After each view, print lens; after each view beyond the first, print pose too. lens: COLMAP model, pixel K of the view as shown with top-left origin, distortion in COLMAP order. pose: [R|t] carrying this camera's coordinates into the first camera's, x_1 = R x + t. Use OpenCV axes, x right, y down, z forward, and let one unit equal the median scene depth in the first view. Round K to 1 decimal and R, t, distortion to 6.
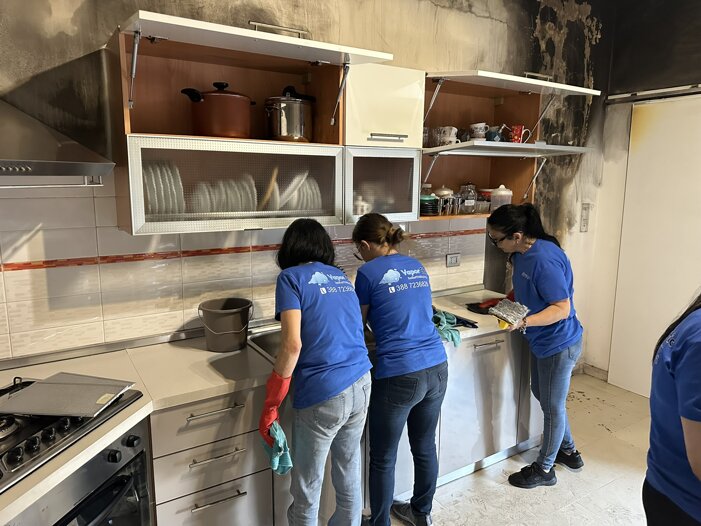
lens RADIAL K [[496.7, 0, 348.5], [0, 496.7, 258.2], [0, 0, 1]] dist [0.074188, -0.089723]
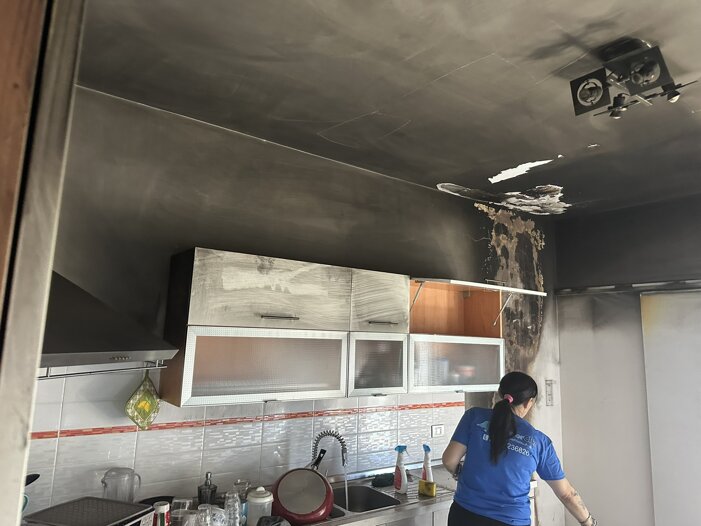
lens RADIAL K [[496.7, 0, 349.6], [0, 496.7, 257.2], [0, 0, 1]] dist [0.074188, -0.089723]
pose [[0.998425, 0.030368, 0.047165, -0.045420], [-0.013784, 0.947828, -0.318484, -0.003323], [-0.054376, 0.317332, 0.946754, -0.155826]]
